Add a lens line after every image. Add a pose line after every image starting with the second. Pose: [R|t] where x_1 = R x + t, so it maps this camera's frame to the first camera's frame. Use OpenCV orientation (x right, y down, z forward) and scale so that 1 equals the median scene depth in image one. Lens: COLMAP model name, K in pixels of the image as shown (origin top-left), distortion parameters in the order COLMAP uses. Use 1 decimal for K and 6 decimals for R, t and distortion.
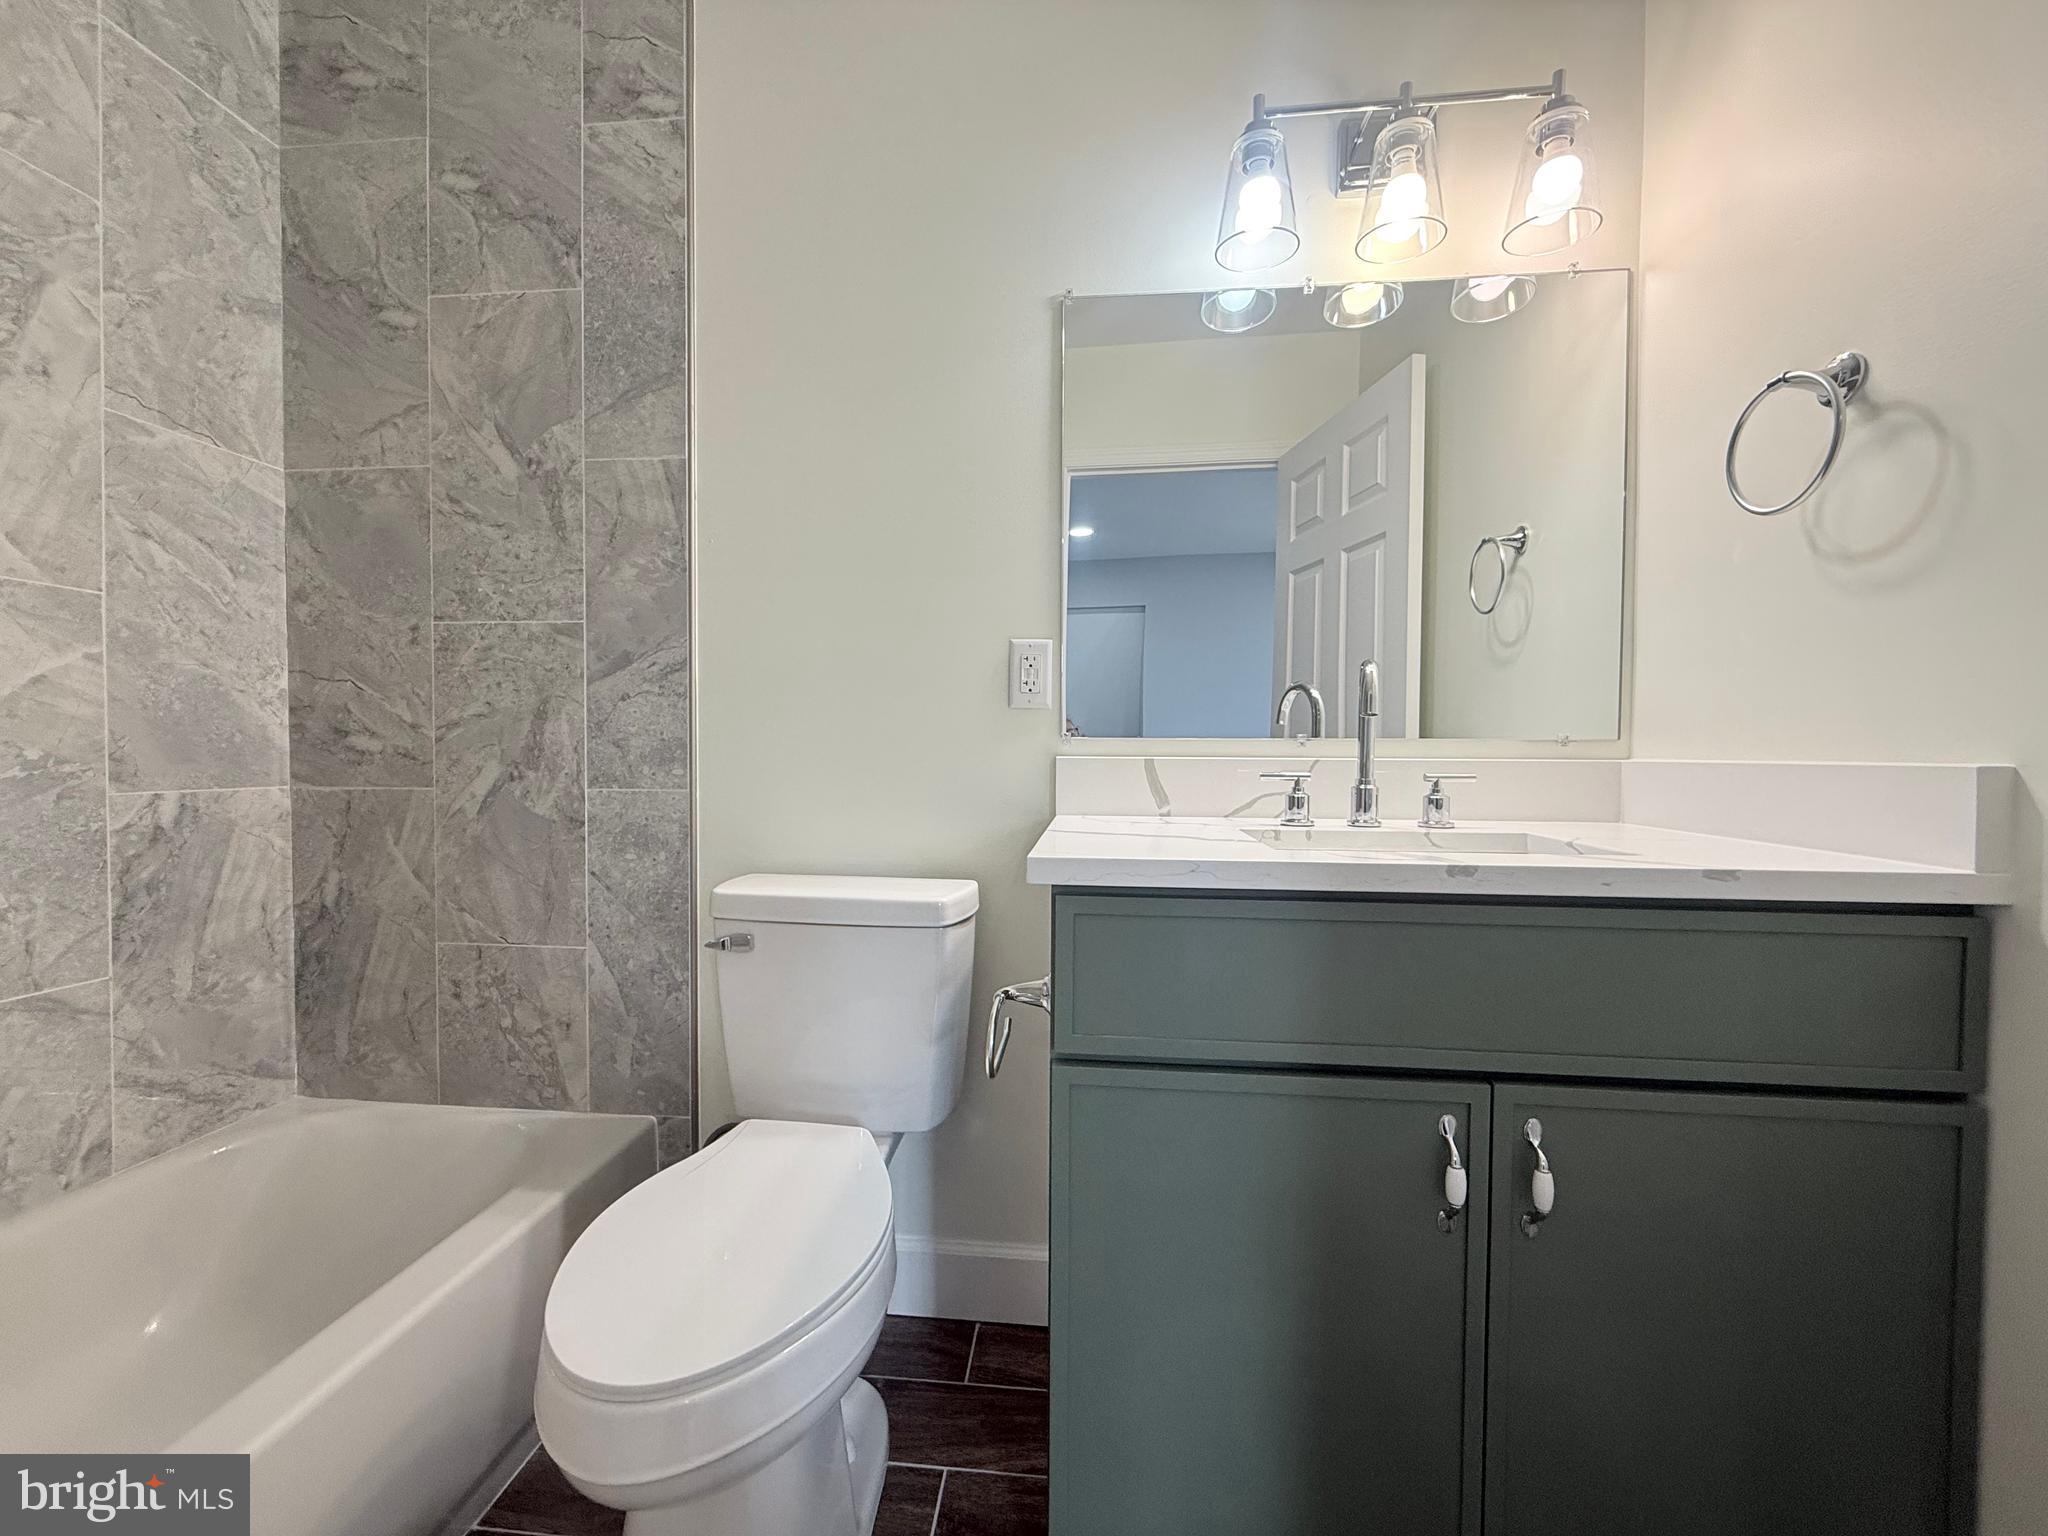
lens RADIAL K [[829.5, 0, 1021.2], [0, 829.5, 765.9], [0, 0, 1]] dist [0.000087, -0.000147]
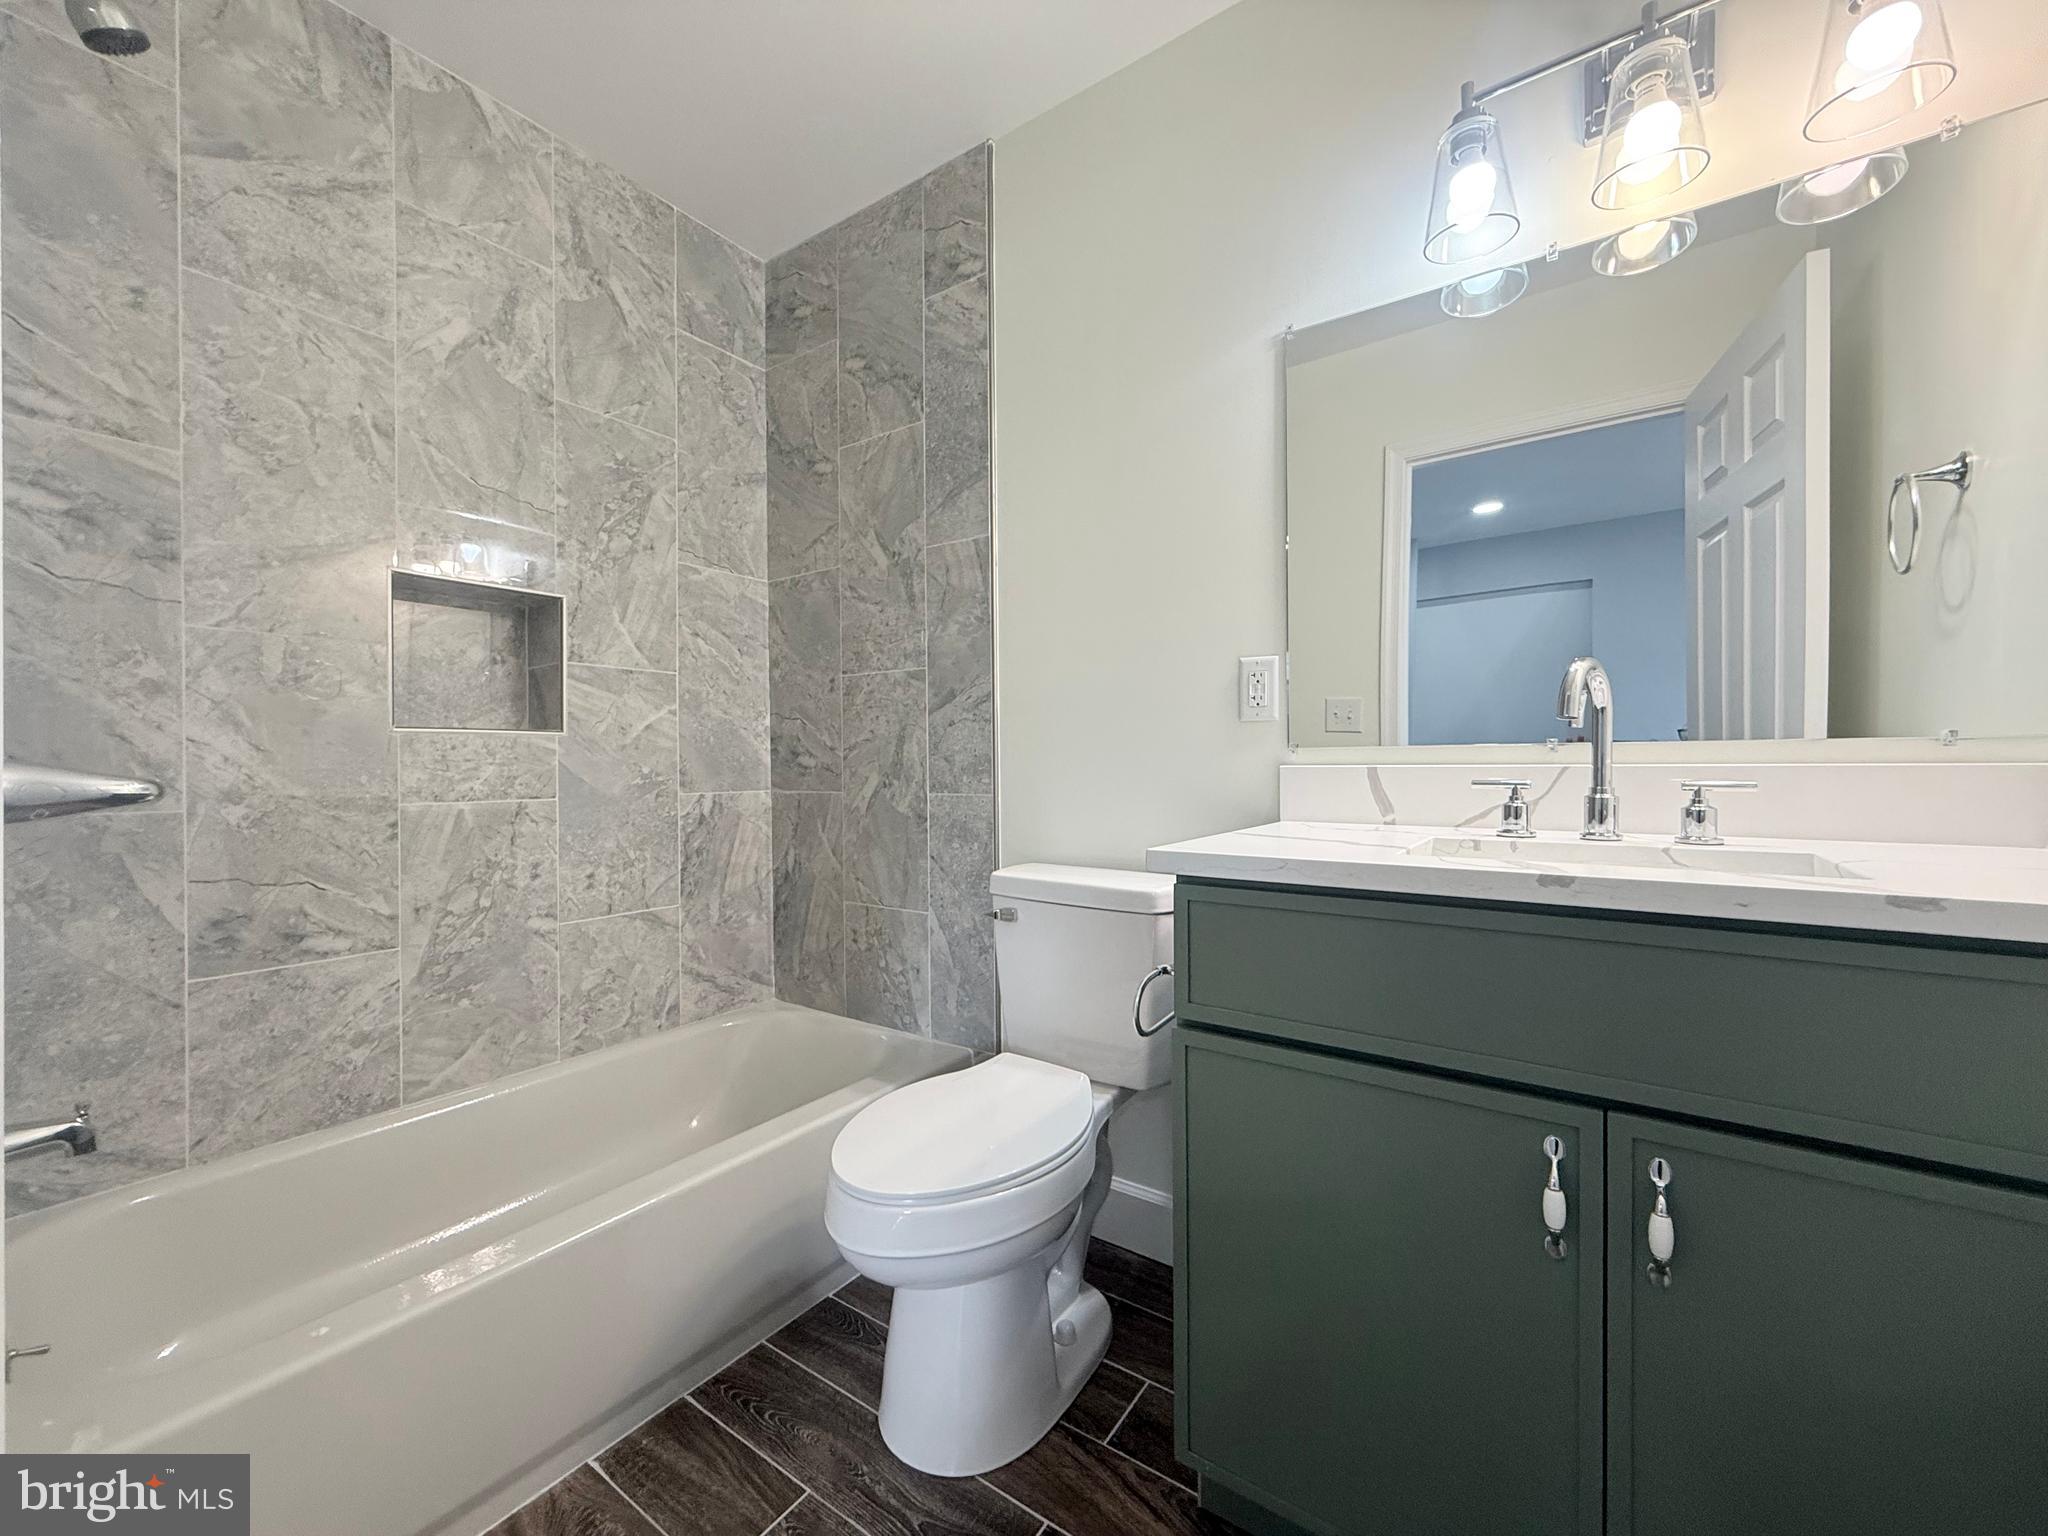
lens RADIAL K [[837.7, 0, 1013.6], [0, 837.7, 764.5], [0, 0, 1]] dist [0.001664, -0.000092]
pose [[0.863557, -0.010616, -0.504139, 0.275539], [0.003133, 0.999872, -0.015687, 0.002778], [0.504241, 0.011967, 0.863480, -0.092538]]
